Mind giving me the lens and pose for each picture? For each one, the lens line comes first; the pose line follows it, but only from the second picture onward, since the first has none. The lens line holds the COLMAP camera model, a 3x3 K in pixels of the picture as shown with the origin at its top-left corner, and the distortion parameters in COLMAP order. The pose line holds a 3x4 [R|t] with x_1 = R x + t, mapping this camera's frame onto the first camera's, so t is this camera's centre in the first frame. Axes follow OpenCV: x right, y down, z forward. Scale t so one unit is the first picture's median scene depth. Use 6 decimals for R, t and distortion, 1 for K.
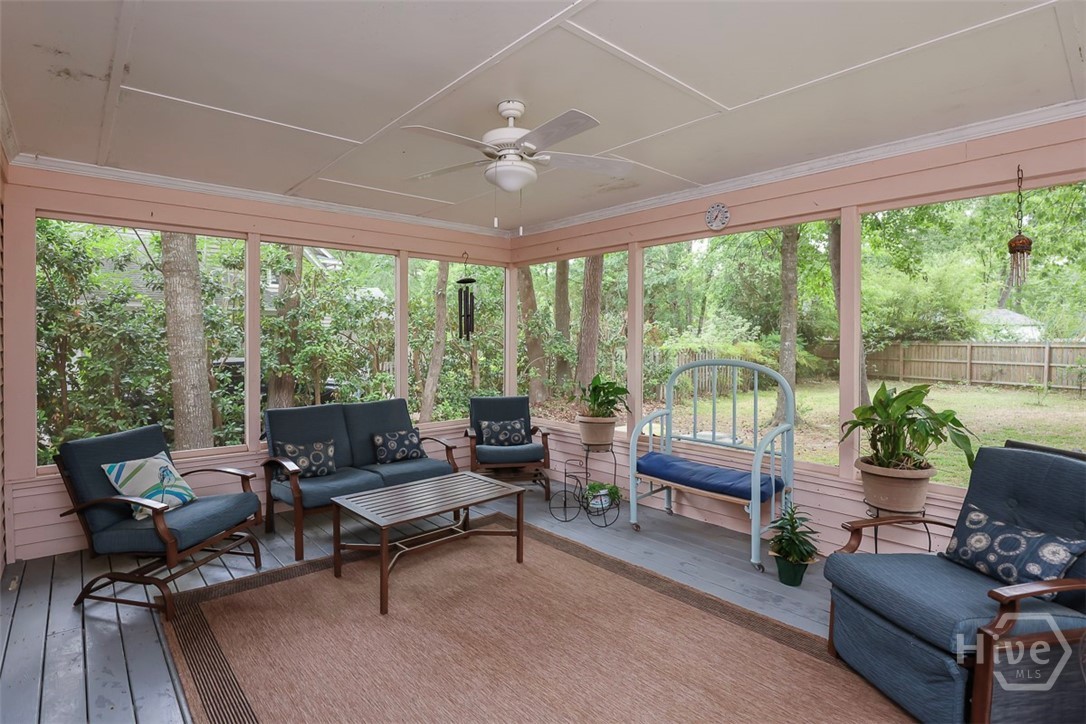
lens RADIAL K [[545.7, 0, 542.4], [0, 545.7, 338.1], [0, 0, 1]] dist [-0.002999, -0.000538]
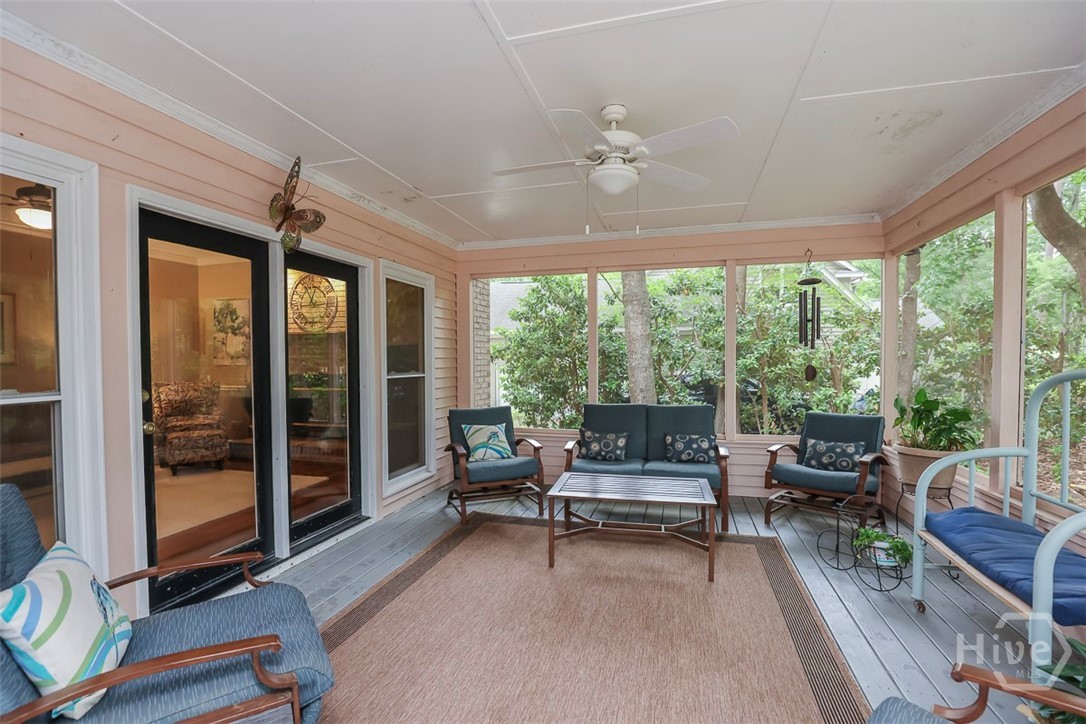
lens RADIAL K [[518.6, 0, 543.0], [0, 518.6, 362.0], [0, 0, 1]] dist [-0.002610, -0.000098]
pose [[0.556268, -0.001054, -0.831002, 0.452959], [0.008980, 0.999948, 0.004742, 0.026009], [0.830954, -0.010100, 0.556249, 0.231080]]
